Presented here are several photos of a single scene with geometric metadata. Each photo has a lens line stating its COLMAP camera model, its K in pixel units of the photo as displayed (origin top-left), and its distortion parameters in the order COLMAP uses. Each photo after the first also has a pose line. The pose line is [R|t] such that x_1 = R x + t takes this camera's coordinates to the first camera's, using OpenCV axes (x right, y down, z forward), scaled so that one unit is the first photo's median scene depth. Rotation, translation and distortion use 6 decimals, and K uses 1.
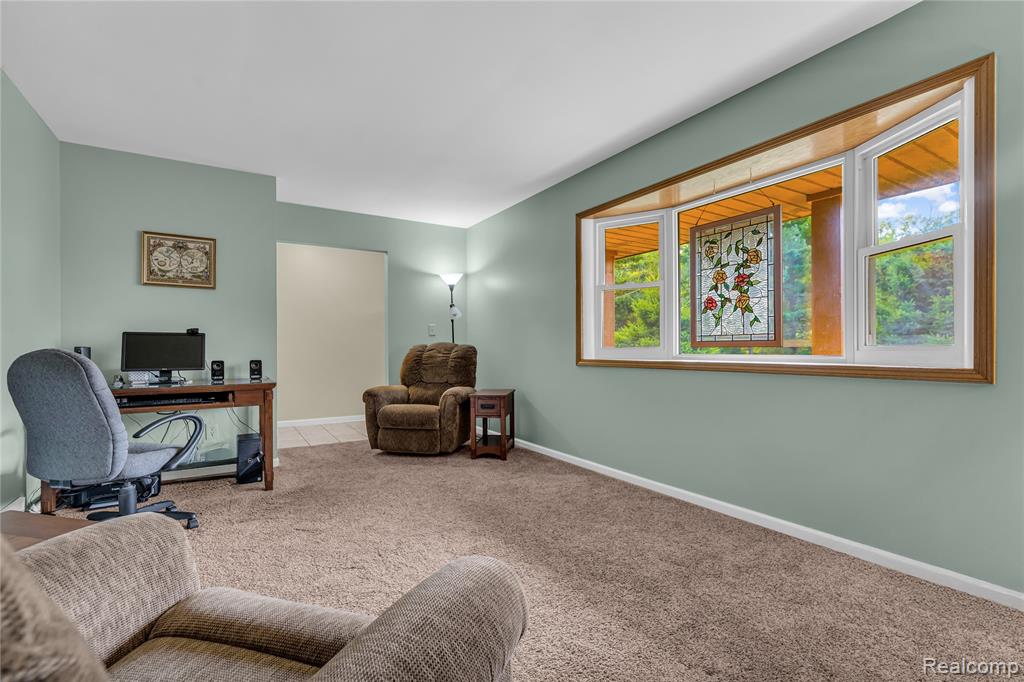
lens RADIAL K [[460.6, 0, 511.9], [0, 460.6, 348.7], [0, 0, 1]] dist [0.000648, -0.000037]
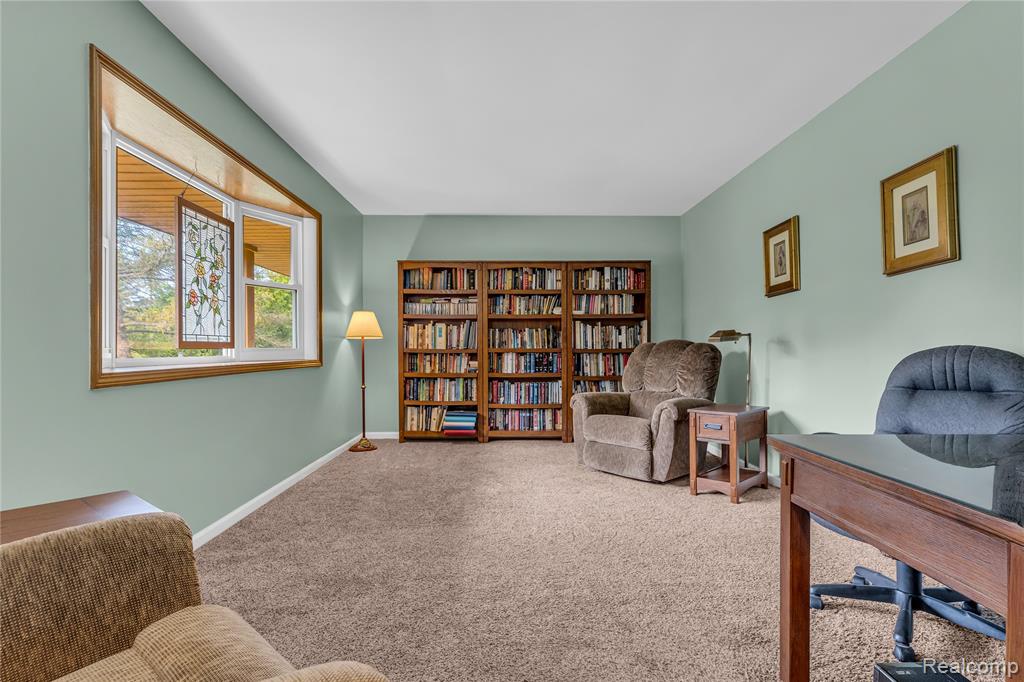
lens RADIAL K [[542.0, 0, 513.5], [0, 542.0, 353.5], [0, 0, 1]] dist [-0.001241, 0.000185]
pose [[-0.869243, -0.003619, 0.494371, -0.601591], [0.002510, 0.999928, 0.011734, -0.004870], [-0.494378, 0.011440, -0.869172, 1.629501]]
